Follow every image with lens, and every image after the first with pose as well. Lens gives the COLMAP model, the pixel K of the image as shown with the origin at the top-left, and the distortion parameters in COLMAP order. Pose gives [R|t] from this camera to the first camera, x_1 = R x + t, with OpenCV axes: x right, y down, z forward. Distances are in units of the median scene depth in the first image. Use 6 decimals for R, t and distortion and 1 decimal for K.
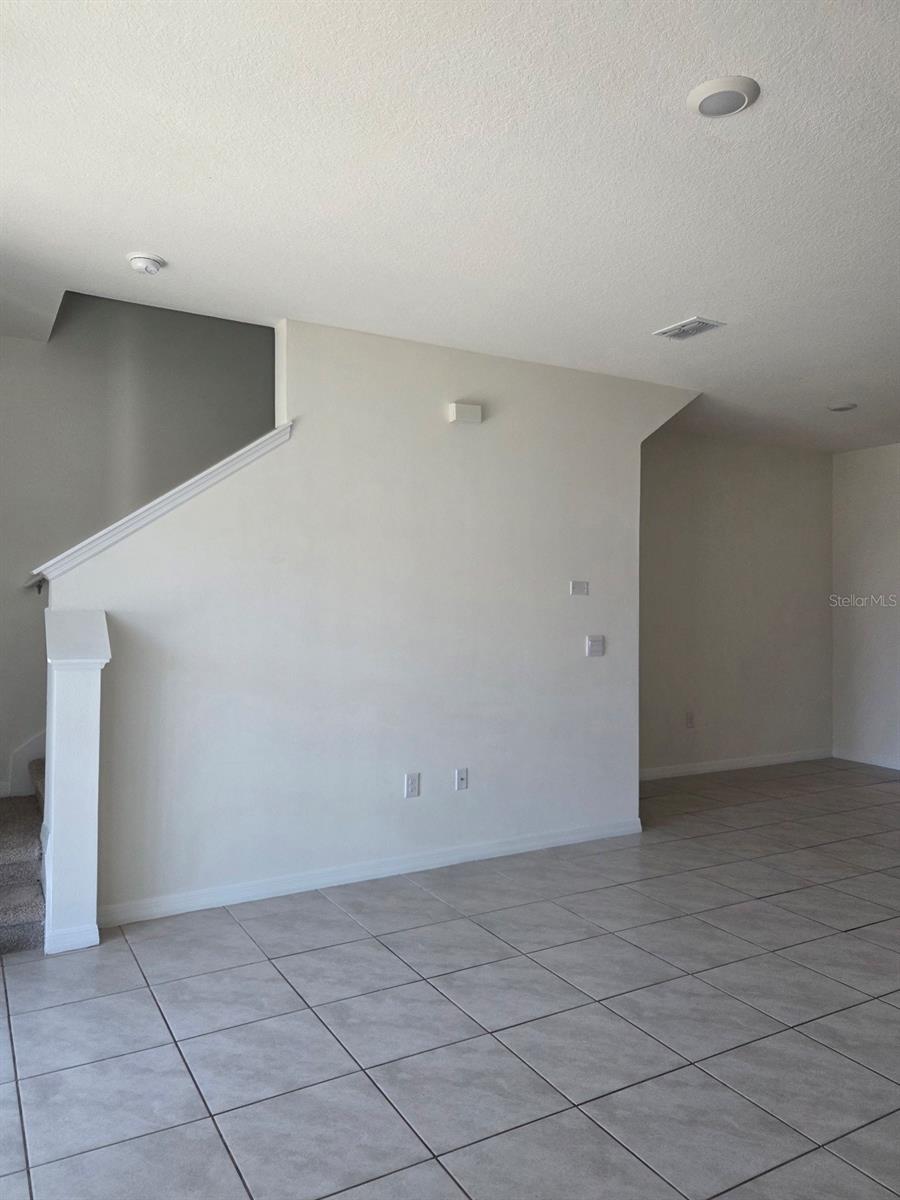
lens RADIAL K [[833.3, 0, 450.0], [0, 833.3, 600.0], [0, 0, 1]] dist [0.067254, -0.067993]
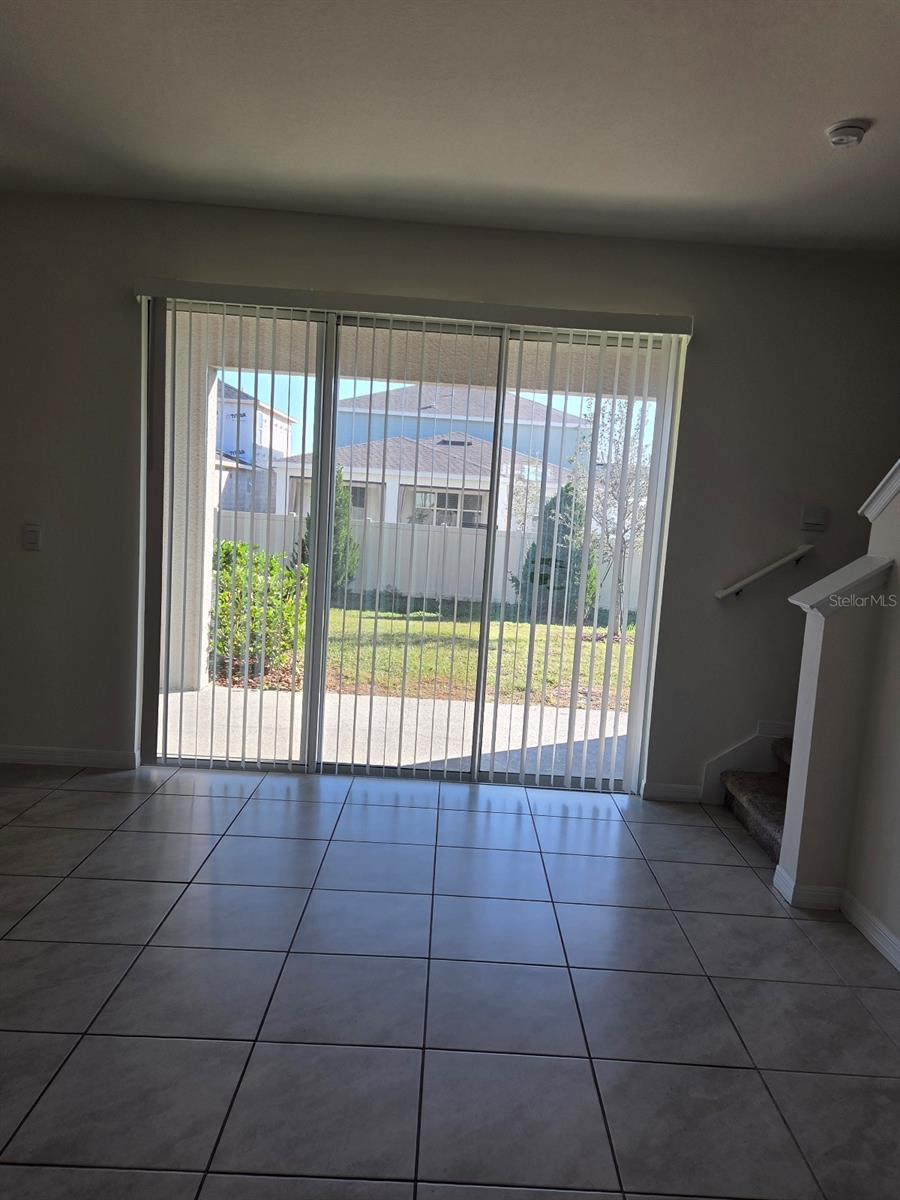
lens RADIAL K [[833.3, 0, 450.0], [0, 833.3, 600.0], [0, 0, 1]] dist [0.067254, -0.067993]
pose [[-0.490721, 0.054892, -0.869586, 0.522704], [-0.068589, 0.992483, 0.101356, -0.000263], [0.868613, 0.109382, -0.483267, 0.996290]]
